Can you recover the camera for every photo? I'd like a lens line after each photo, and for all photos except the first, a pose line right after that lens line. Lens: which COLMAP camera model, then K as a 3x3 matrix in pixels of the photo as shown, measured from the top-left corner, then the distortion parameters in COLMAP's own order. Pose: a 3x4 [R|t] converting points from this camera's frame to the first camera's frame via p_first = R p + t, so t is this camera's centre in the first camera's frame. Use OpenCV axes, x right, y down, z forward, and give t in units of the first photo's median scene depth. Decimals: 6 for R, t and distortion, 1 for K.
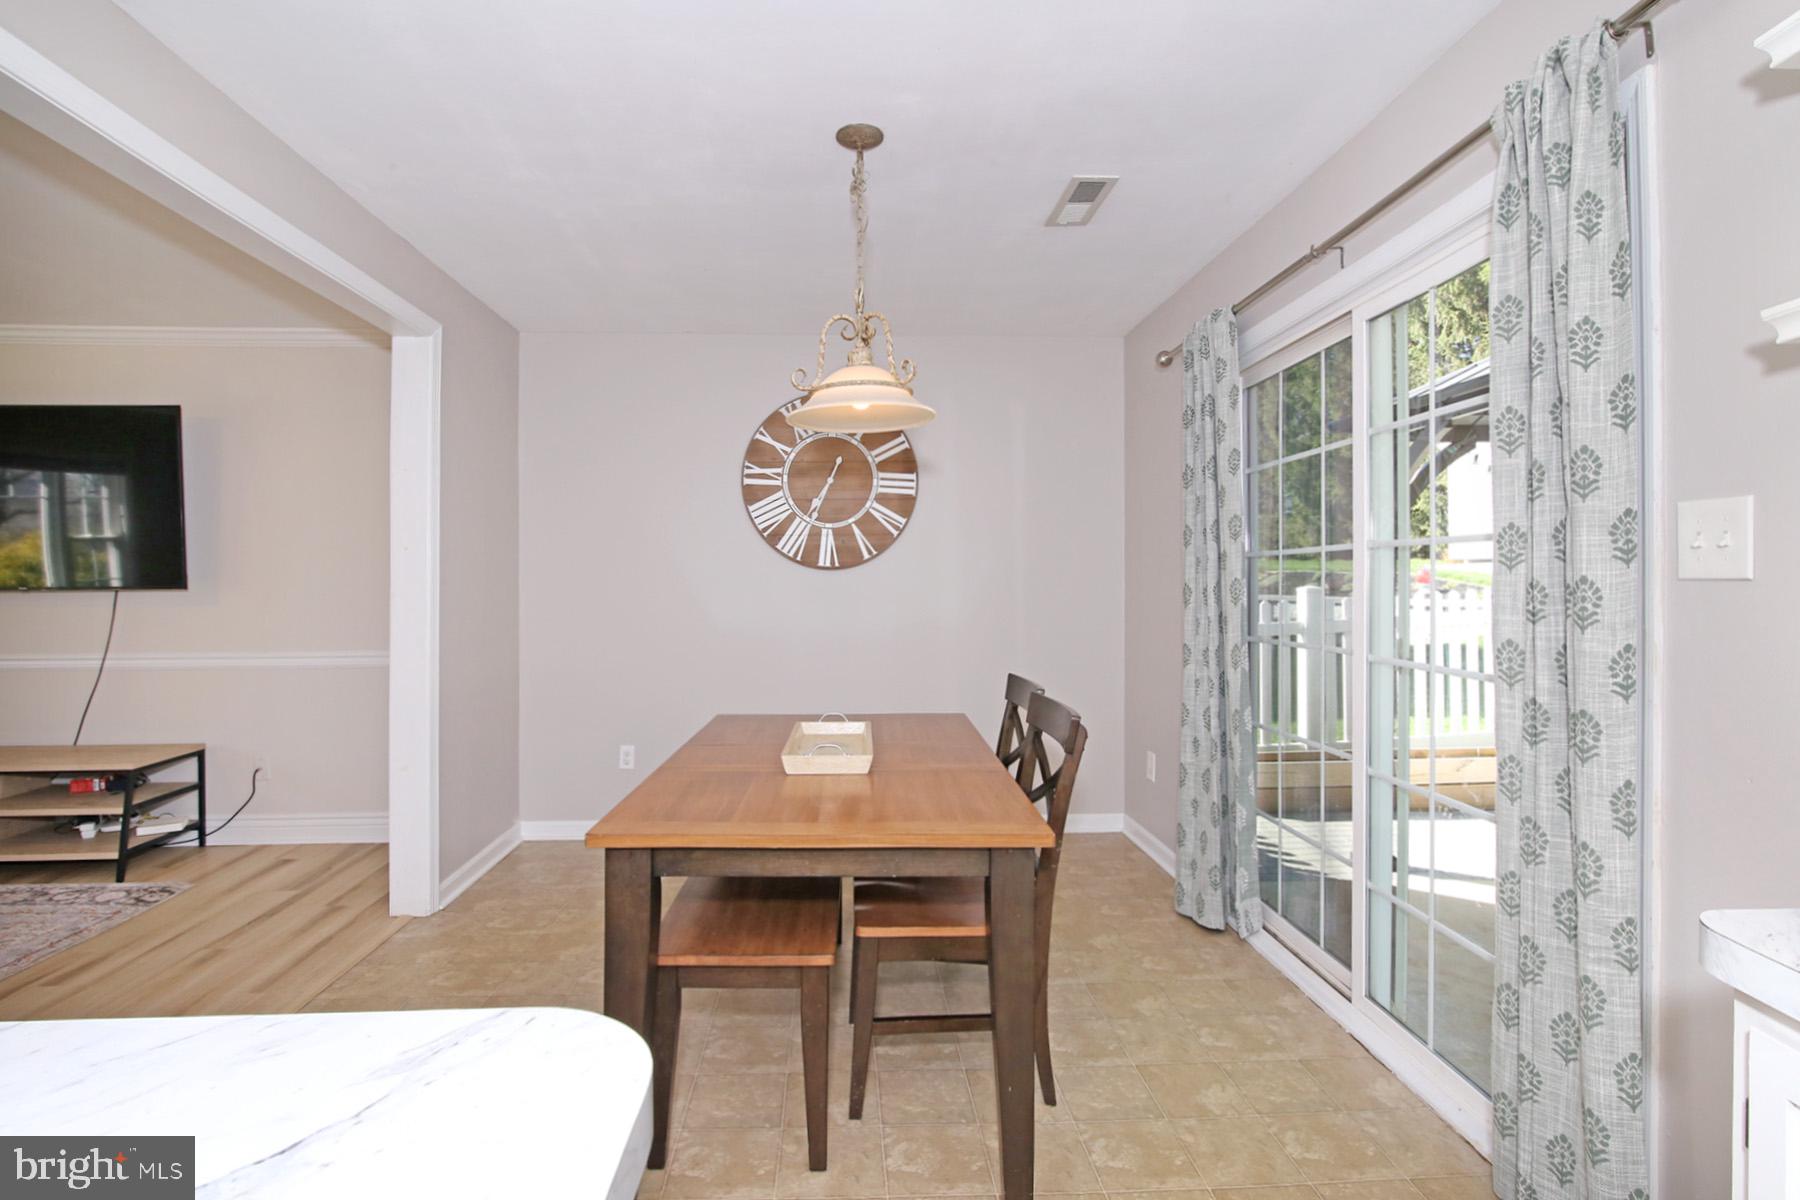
lens RADIAL K [[851.8, 0, 920.9], [0, 851.8, 585.1], [0, 0, 1]] dist [-0.000493, -0.010395]
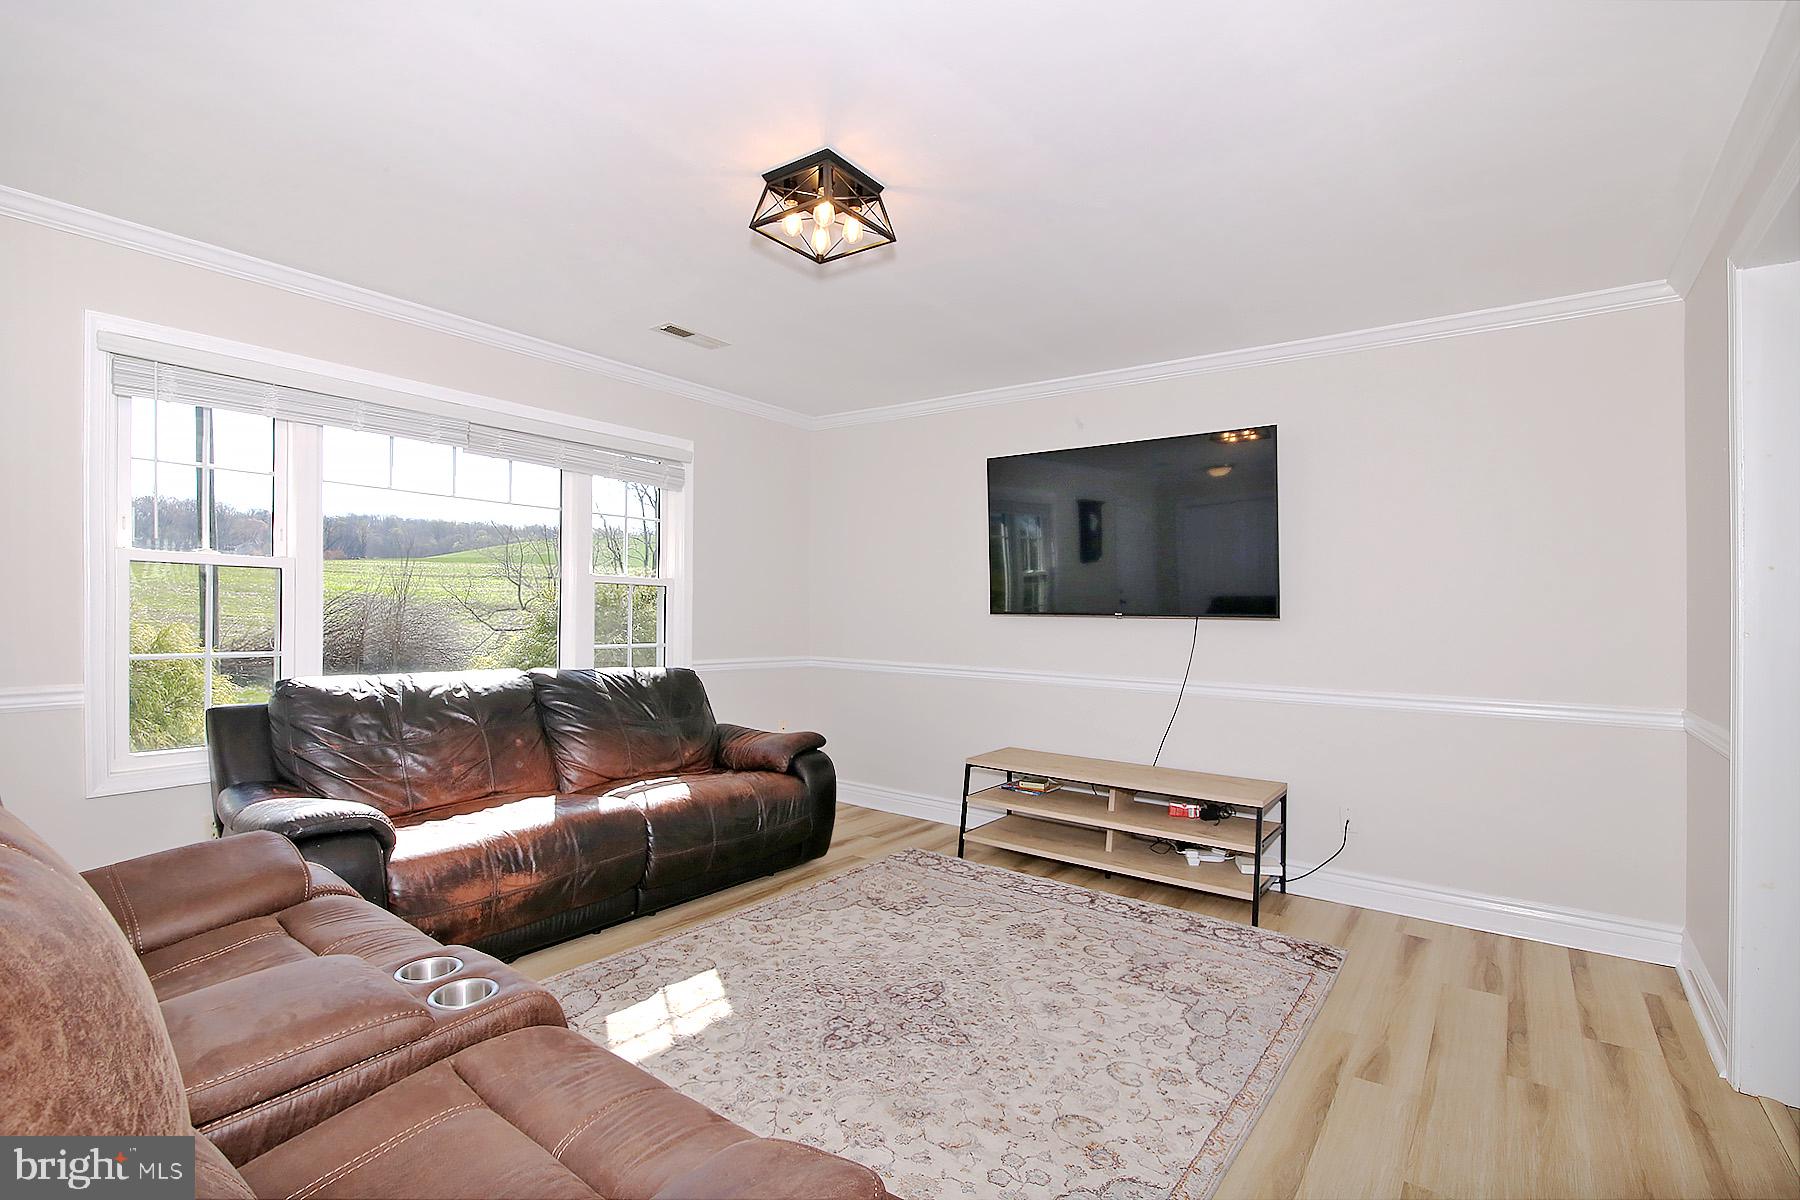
lens RADIAL K [[851.8, 0, 920.9], [0, 851.8, 585.1], [0, 0, 1]] dist [-0.000493, -0.010395]
pose [[0.731715, -0.018258, -0.681366, -0.507816], [-0.007354, 0.999372, -0.034676, 0.005059], [0.681571, 0.030383, 0.731121, 0.027563]]
